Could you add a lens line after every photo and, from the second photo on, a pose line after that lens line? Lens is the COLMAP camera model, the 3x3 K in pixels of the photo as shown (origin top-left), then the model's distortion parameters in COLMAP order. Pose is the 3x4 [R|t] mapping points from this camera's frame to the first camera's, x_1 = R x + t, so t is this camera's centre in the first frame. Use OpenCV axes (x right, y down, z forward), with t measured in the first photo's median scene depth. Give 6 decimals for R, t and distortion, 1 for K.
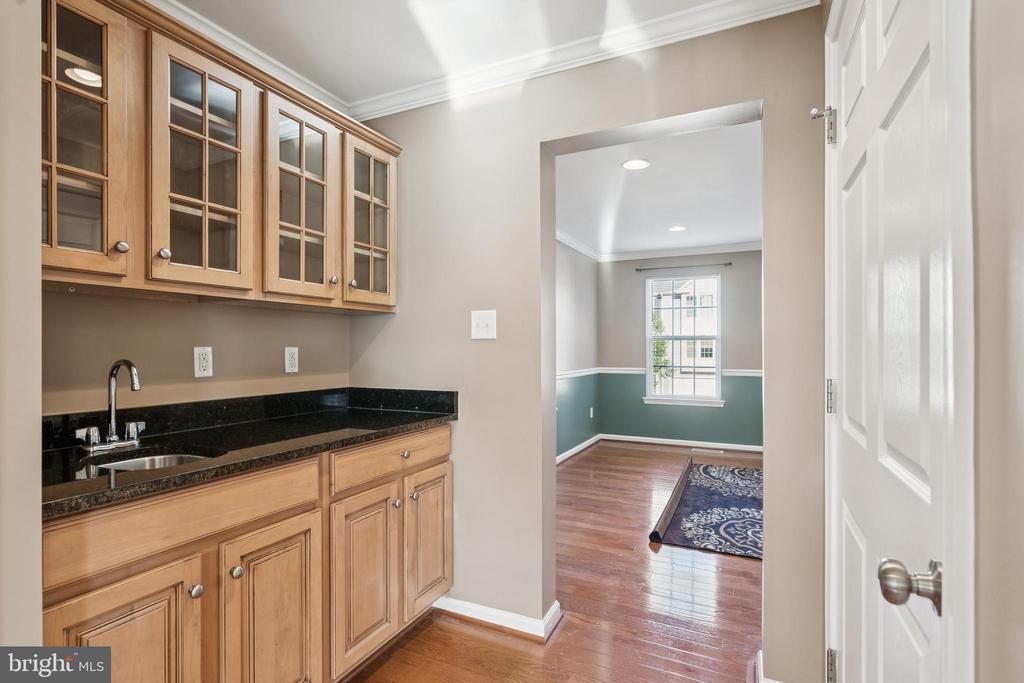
lens RADIAL K [[503.9, 0, 512.0], [0, 503.9, 341.5], [0, 0, 1]] dist [0.000082, 0.000064]
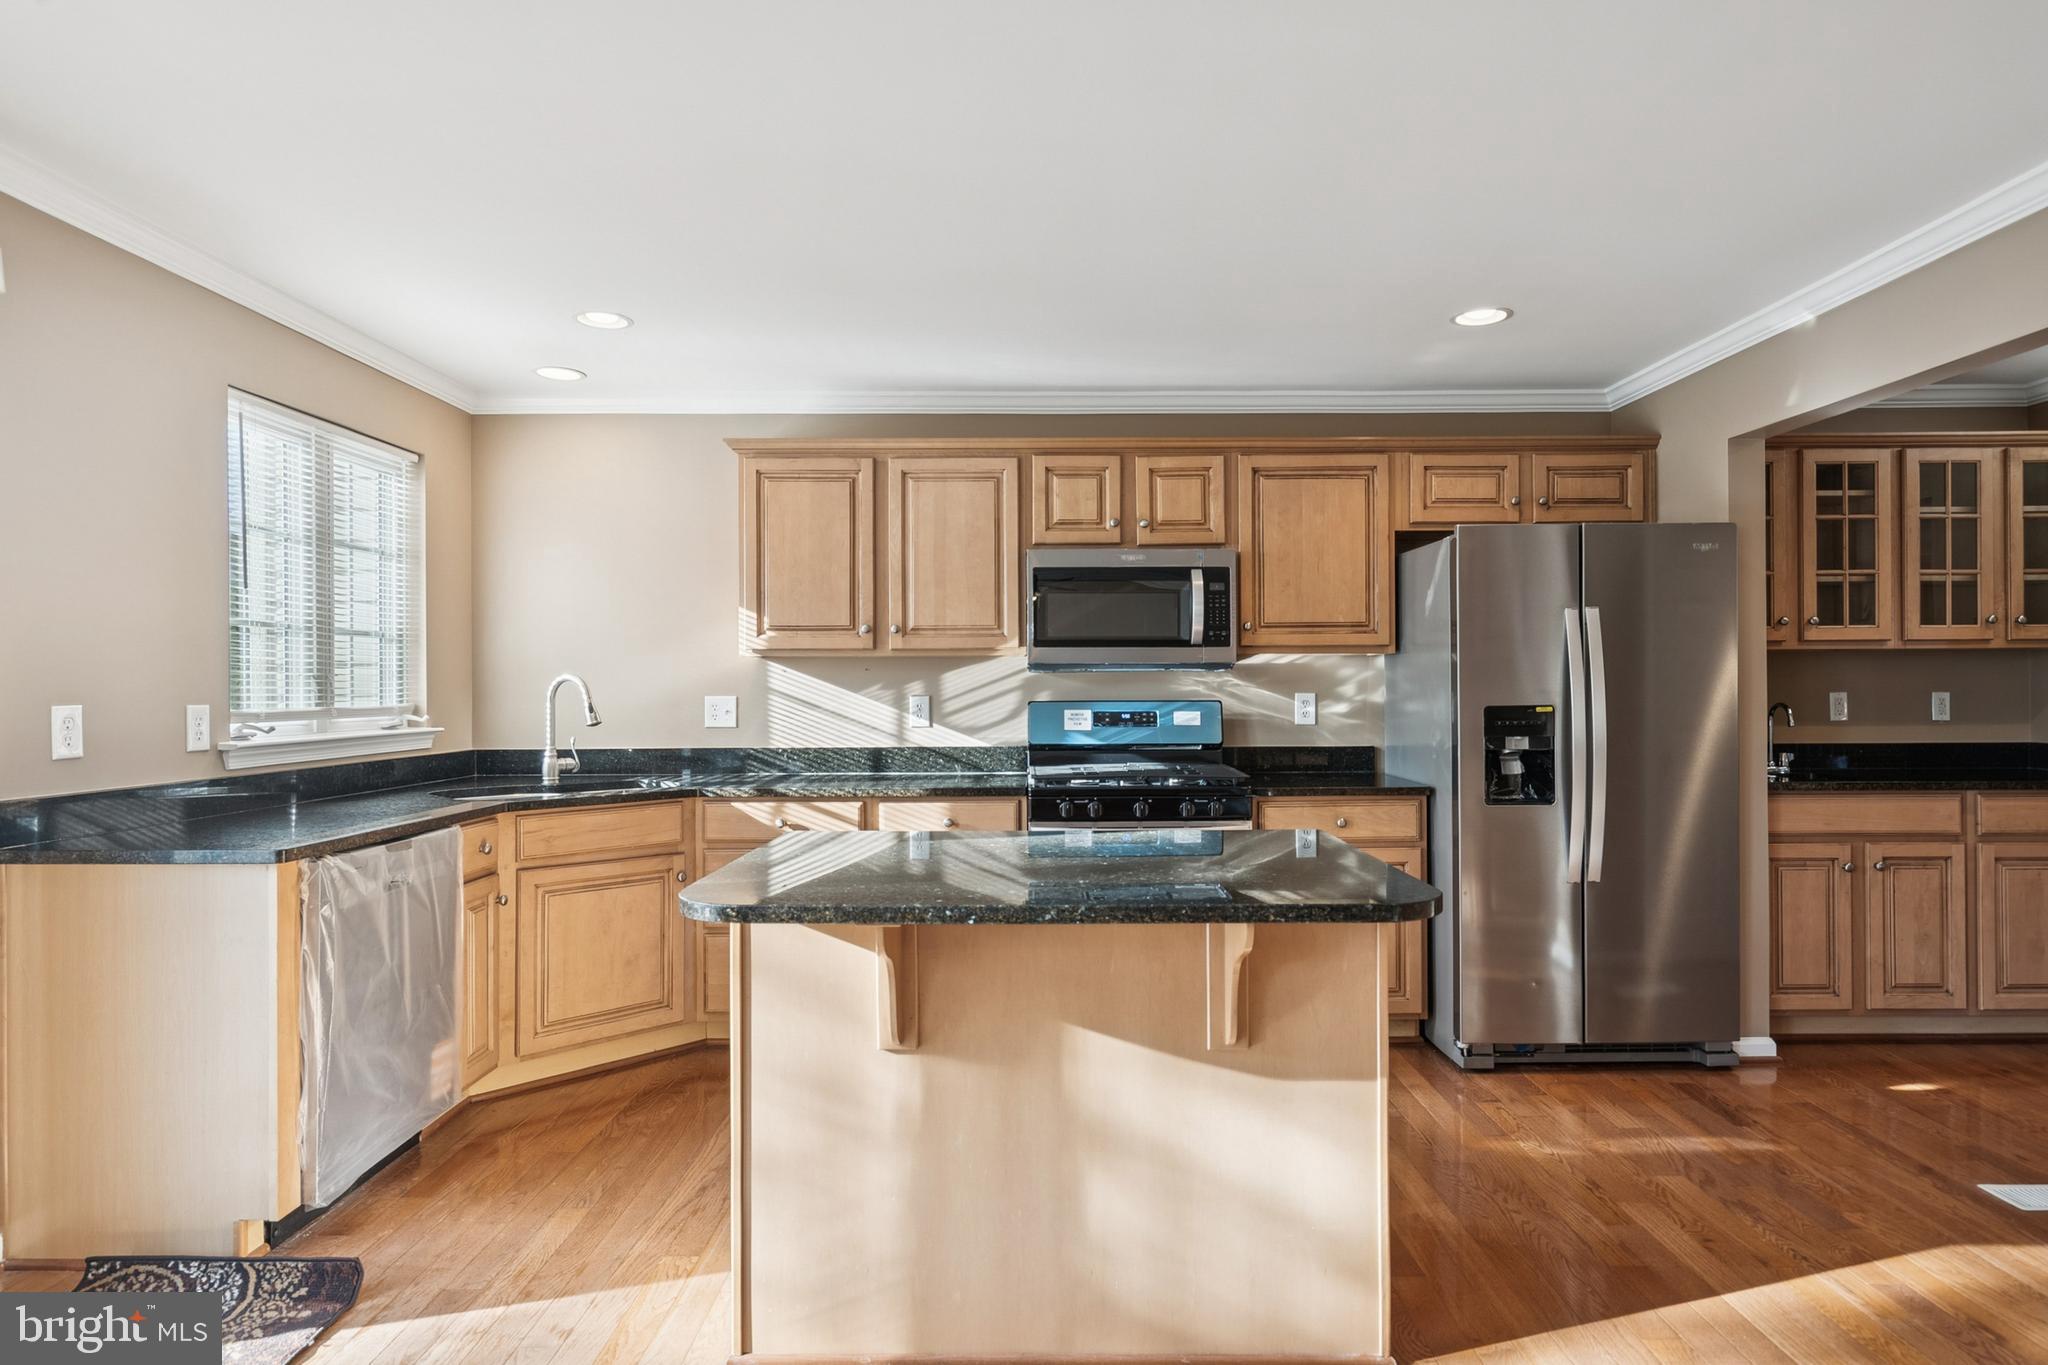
lens RADIAL K [[1127.1, 0, 1023.3], [0, 1127.1, 690.9], [0, 0, 1]] dist [0.003333, 0.001158]
pose [[0.425021, 0.001345, -0.905182, 0.956565], [0.013900, 0.999871, 0.008012, -0.041247], [0.905077, -0.015987, 0.424948, -1.849636]]
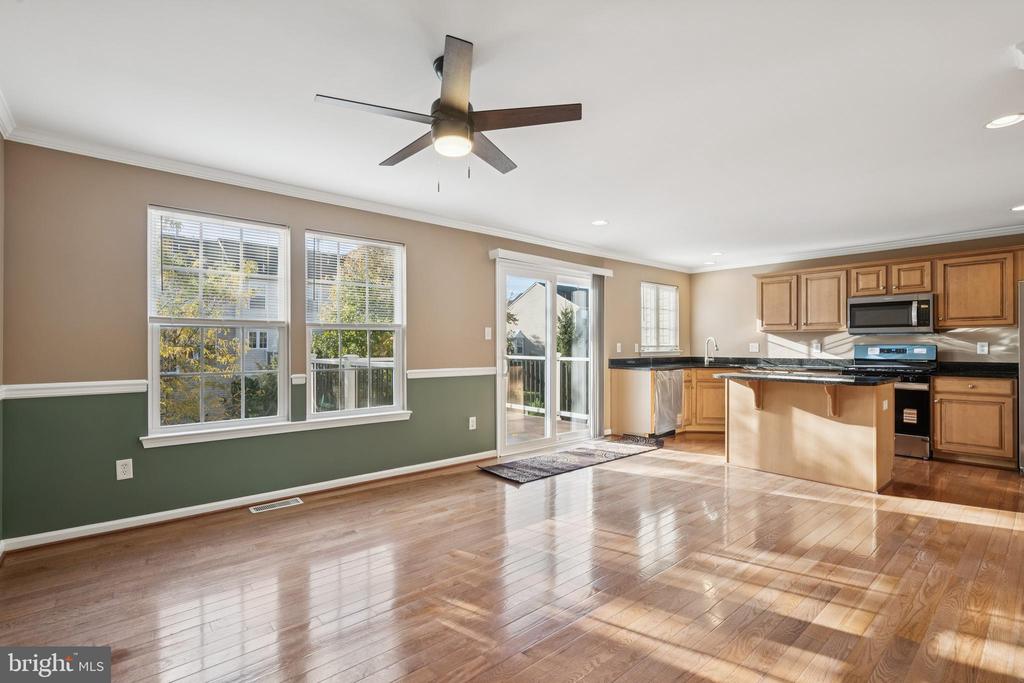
lens RADIAL K [[470.1, 0, 512.0], [0, 470.1, 341.5], [0, 0, 1]] dist [0.000345, -0.000054]
pose [[-0.398742, -0.008464, -0.917024, 2.822633], [0.009511, 0.999865, -0.013365, 0.001370], [0.917014, -0.014051, -0.398608, -1.659126]]
